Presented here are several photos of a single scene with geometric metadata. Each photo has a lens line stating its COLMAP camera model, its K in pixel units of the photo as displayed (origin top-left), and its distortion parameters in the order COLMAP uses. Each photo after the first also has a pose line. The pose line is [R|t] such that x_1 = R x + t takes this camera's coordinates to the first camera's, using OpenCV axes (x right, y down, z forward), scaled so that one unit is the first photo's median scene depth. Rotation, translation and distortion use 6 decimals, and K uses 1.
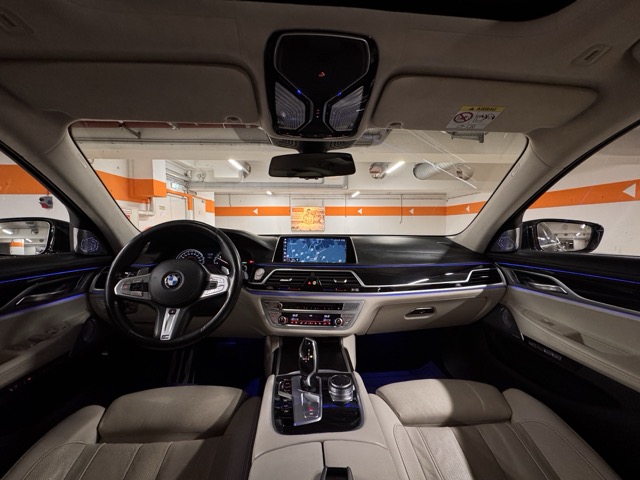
lens RADIAL K [[254.9, 0, 320.3], [0, 254.9, 239.8], [0, 0, 1]] dist [-0.005209, 0.001138]
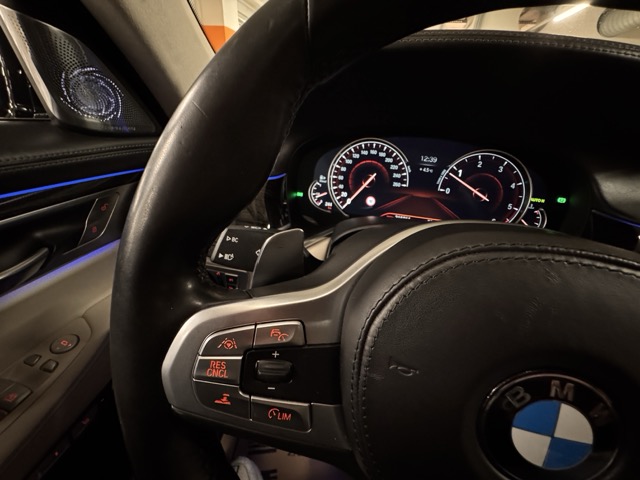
lens RADIAL K [[254.9, 0, 320.9], [0, 254.9, 241.5], [0, 0, 1]] dist [-0.005209, 0.001138]
pose [[0.962394, 0.180111, -0.203368, -0.500155], [-0.077934, 0.900199, 0.428449, 0.024043], [0.260239, -0.396487, 0.880382, 0.662983]]
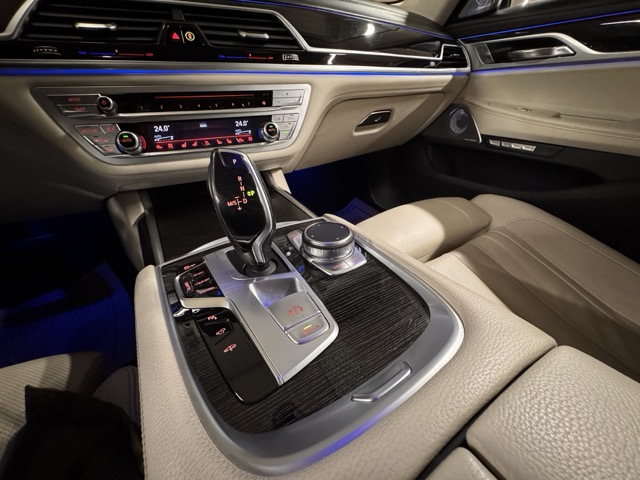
lens RADIAL K [[254.9, 0, 321.6], [0, 254.9, 240.1], [0, 0, 1]] dist [-0.005209, 0.001138]
pose [[0.881440, -0.258637, 0.395184, -0.070635], [0.033437, 0.868803, 0.494028, 0.229496], [-0.471111, -0.422243, 0.774446, 0.433657]]
